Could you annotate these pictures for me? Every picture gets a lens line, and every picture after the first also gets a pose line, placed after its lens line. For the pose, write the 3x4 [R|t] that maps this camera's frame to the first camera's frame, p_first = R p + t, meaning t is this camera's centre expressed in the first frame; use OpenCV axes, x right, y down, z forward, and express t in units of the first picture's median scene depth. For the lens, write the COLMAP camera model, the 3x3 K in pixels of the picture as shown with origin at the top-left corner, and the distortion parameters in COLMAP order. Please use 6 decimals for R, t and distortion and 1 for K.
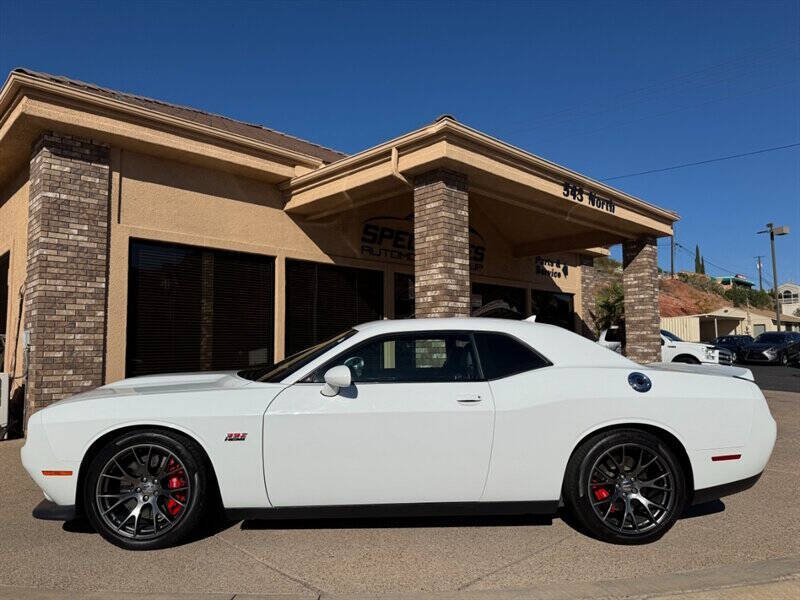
lens RADIAL K [[569.3, 0, 405.0], [0, 569.3, 303.8], [0, 0, 1]] dist [0.122107, -0.172106]
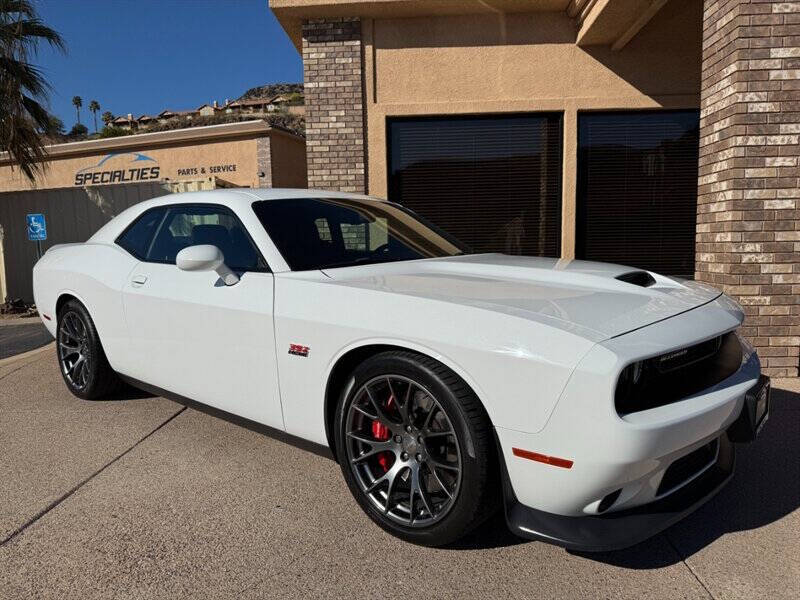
lens RADIAL K [[576.9, 0, 395.7], [0, 576.9, 302.0], [0, 0, 1]] dist [0.043977, -0.045335]
pose [[0.678790, 0.065011, -0.731449, 0.253040], [0.071668, 0.985453, 0.154096, 0.040177], [0.730827, -0.157020, 0.664257, 0.350818]]
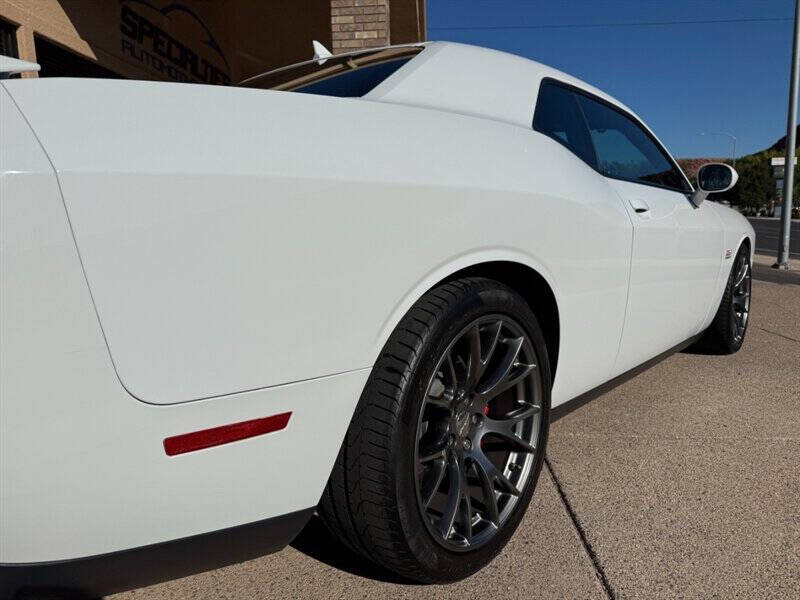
lens RADIAL K [[576.9, 0, 395.7], [0, 576.9, 302.0], [0, 0, 1]] dist [0.043977, -0.045335]
pose [[0.746634, -0.102324, 0.657319, -0.435424], [-0.036345, 0.980349, 0.193894, 0.071674], [-0.664242, -0.168658, 0.728243, 0.369828]]
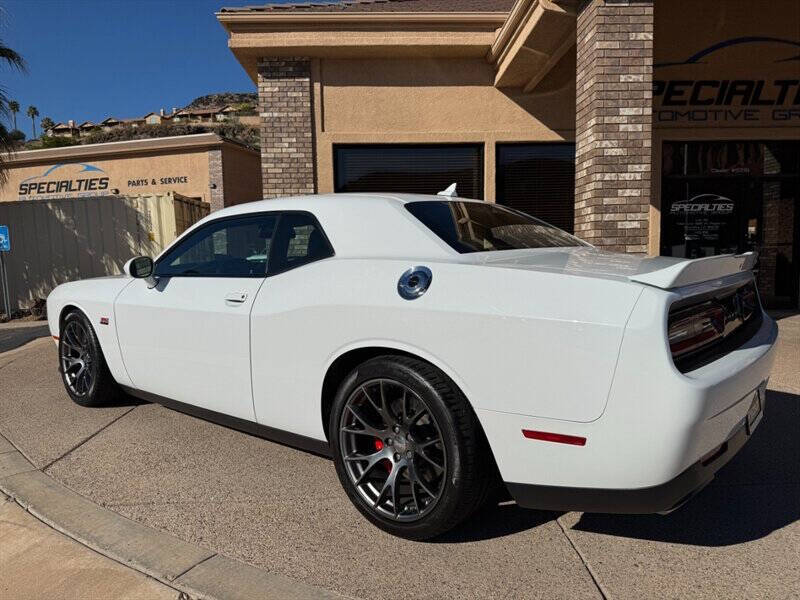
lens RADIAL K [[576.9, 0, 395.7], [0, 576.9, 302.0], [0, 0, 1]] dist [0.043977, -0.045335]
pose [[0.736592, 0.047192, -0.674689, 0.365827], [0.065742, 0.987843, 0.140869, 0.034177], [0.673135, -0.148118, 0.724535, 0.263415]]
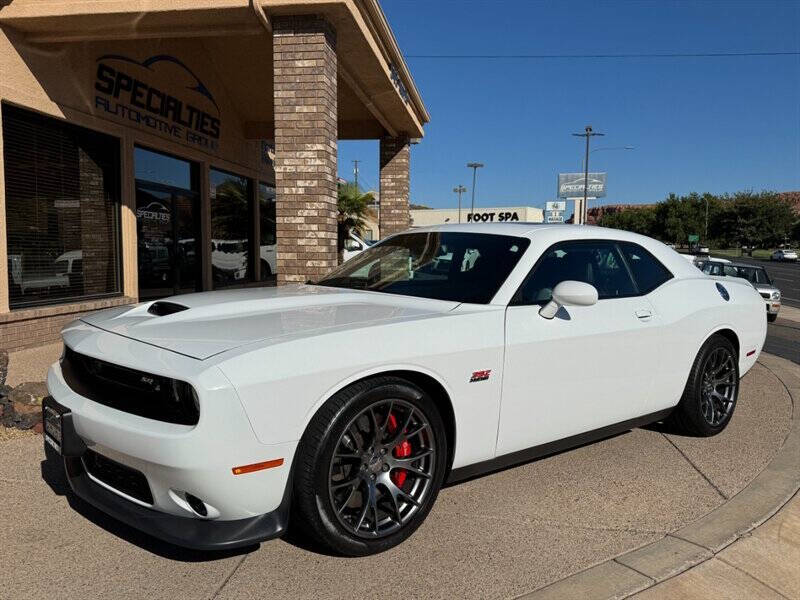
lens RADIAL K [[660.0, 0, 400.0], [0, 660.0, 300.0], [0, 0, 1]] dist [0.188552, -0.382124]
pose [[0.795732, -0.026699, 0.605060, -0.391894], [-0.065860, 0.989289, 0.130268, 0.011974], [-0.602057, -0.143507, 0.785451, 0.179903]]
